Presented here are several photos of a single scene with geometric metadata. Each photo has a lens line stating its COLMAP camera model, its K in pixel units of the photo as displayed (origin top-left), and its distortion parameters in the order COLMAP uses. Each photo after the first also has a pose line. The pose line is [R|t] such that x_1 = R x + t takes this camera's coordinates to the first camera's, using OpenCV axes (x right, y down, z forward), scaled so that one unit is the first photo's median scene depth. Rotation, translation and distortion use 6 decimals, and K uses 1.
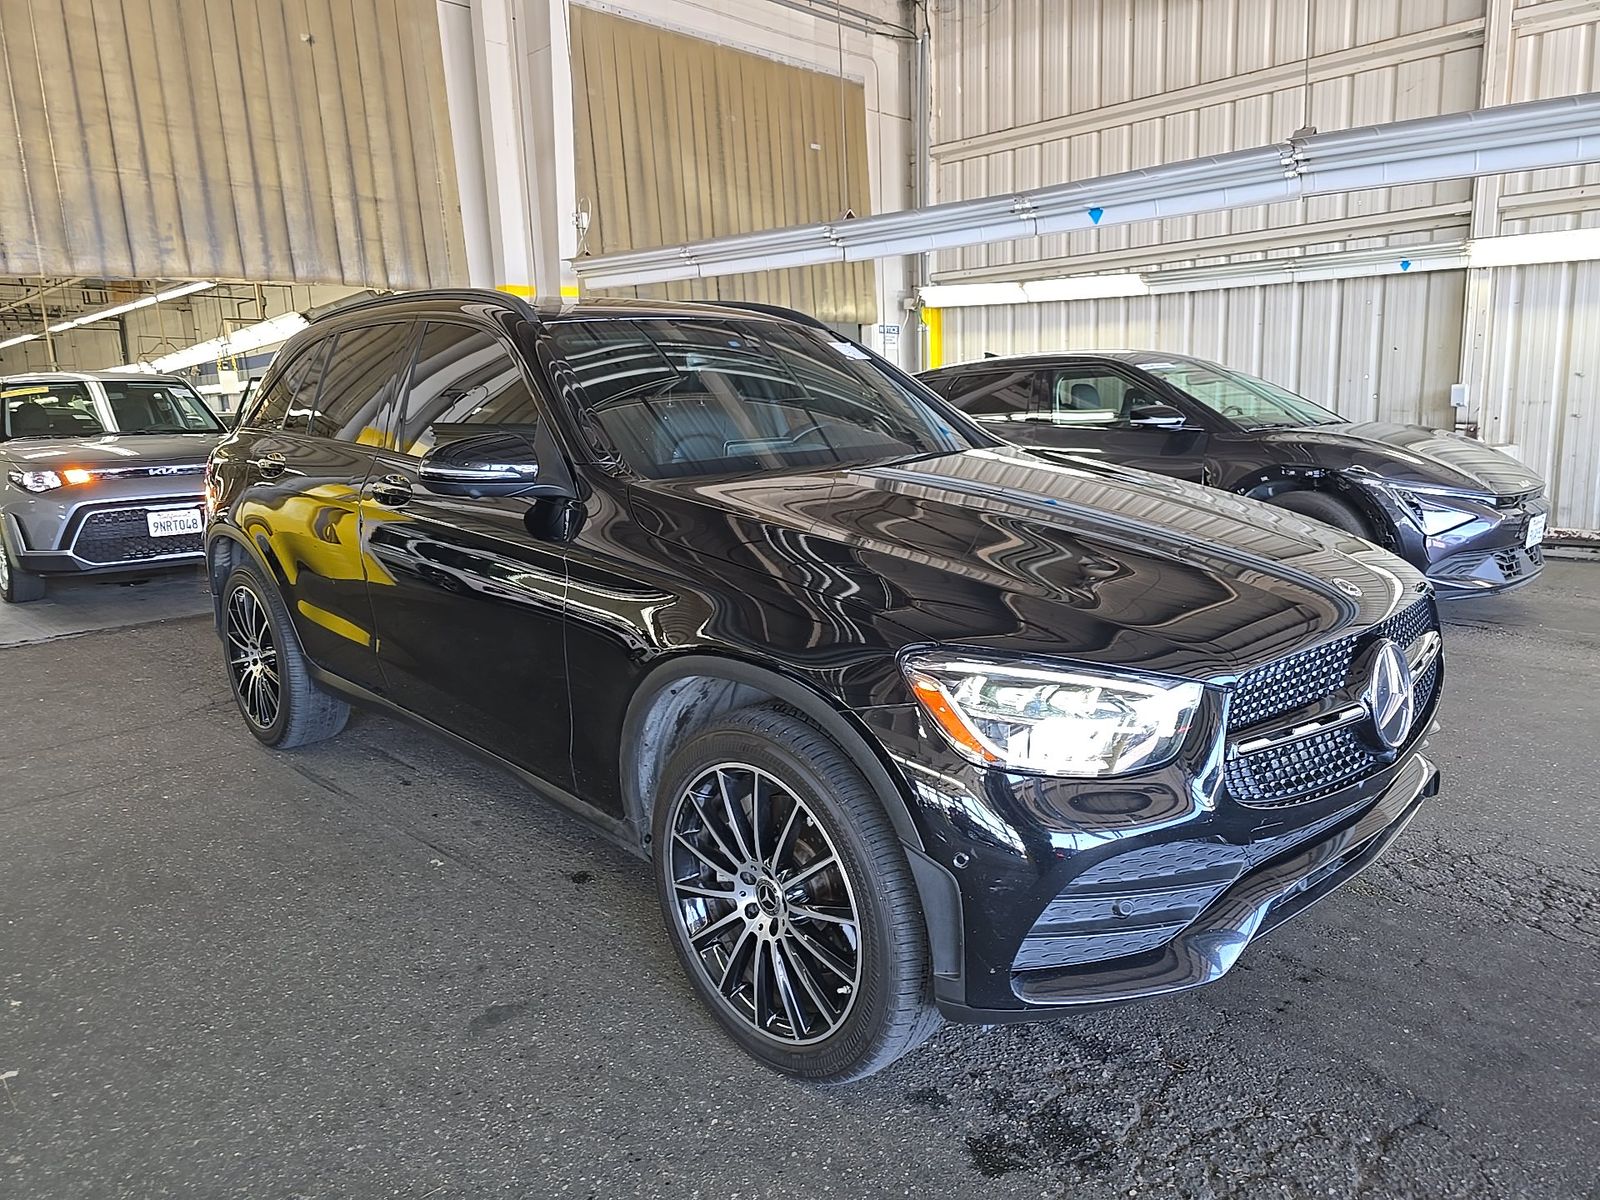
lens RADIAL K [[1078.3, 0, 806.1], [0, 1078.3, 595.9], [0, 0, 1]] dist [0.032432, -0.029148]
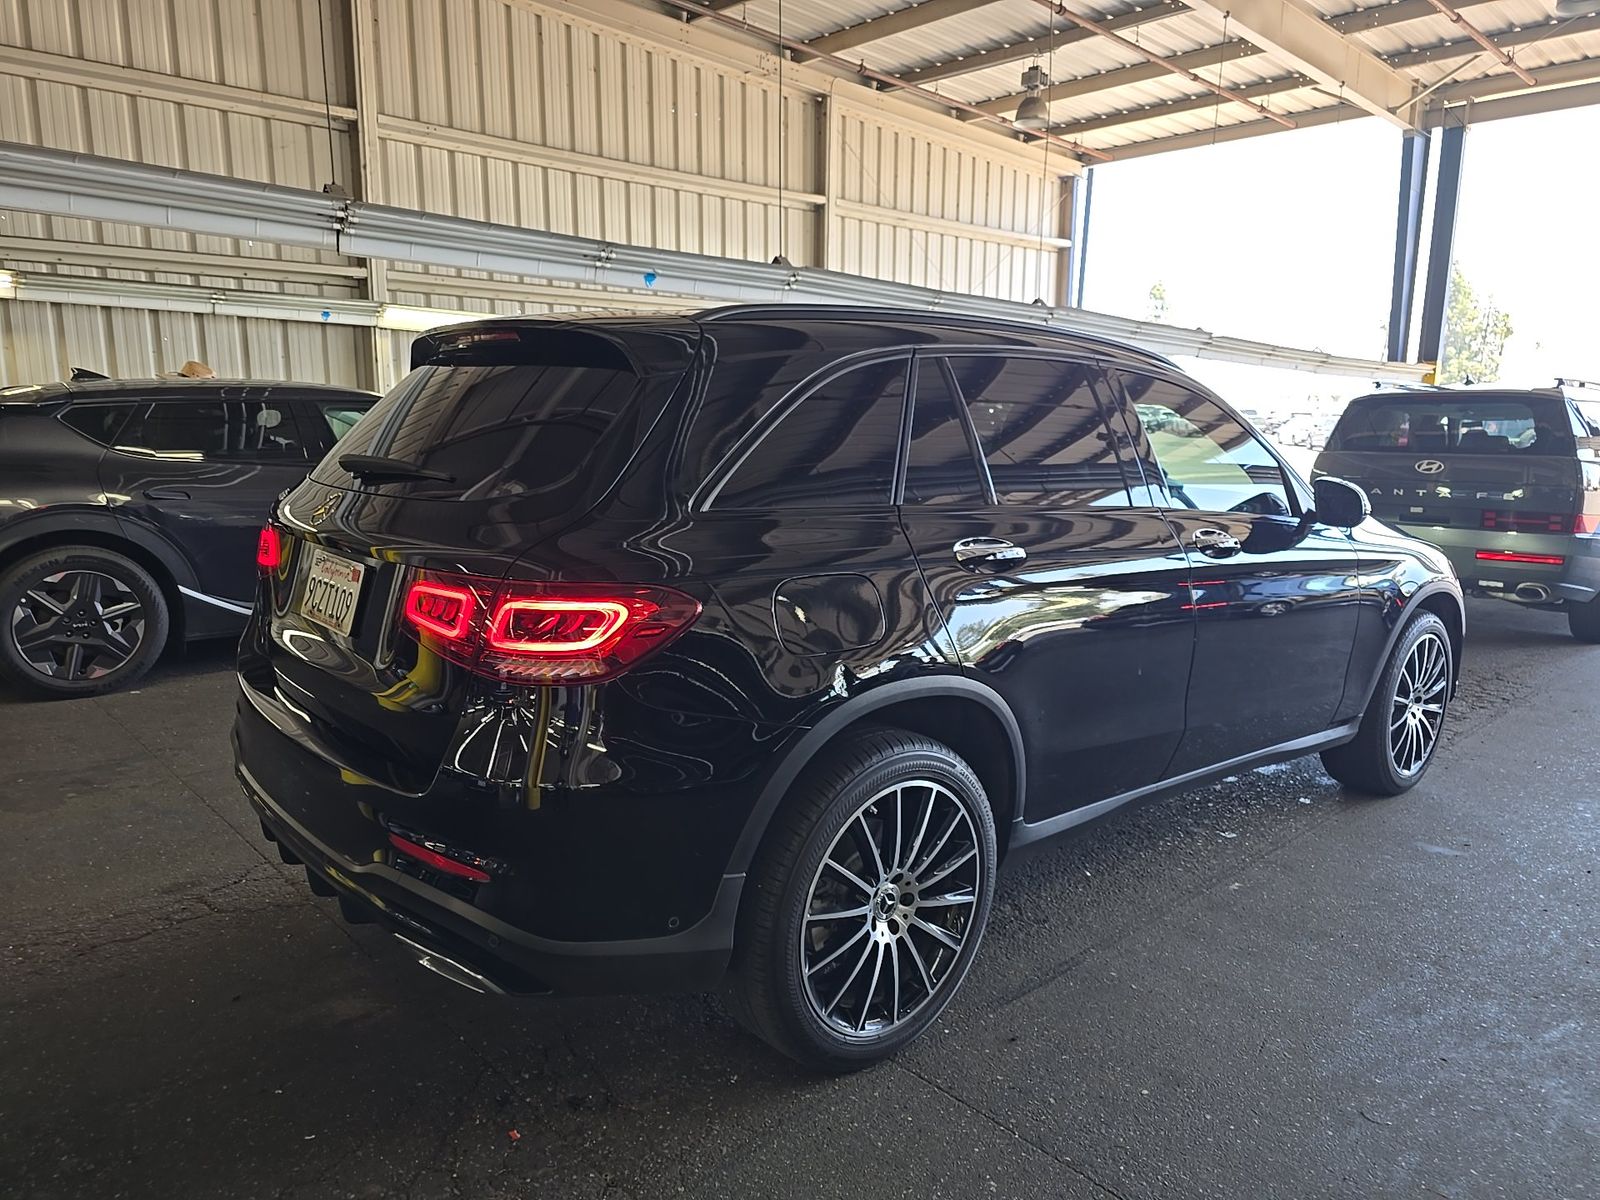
lens RADIAL K [[1078.3, 0, 806.4], [0, 1078.3, 607.0], [0, 0, 1]] dist [0.032432, -0.029148]
pose [[0.029277, -0.150464, 0.988182, -0.657963], [0.170304, 0.974902, 0.143396, -0.110906], [-0.984957, 0.164093, 0.054167, 0.612033]]
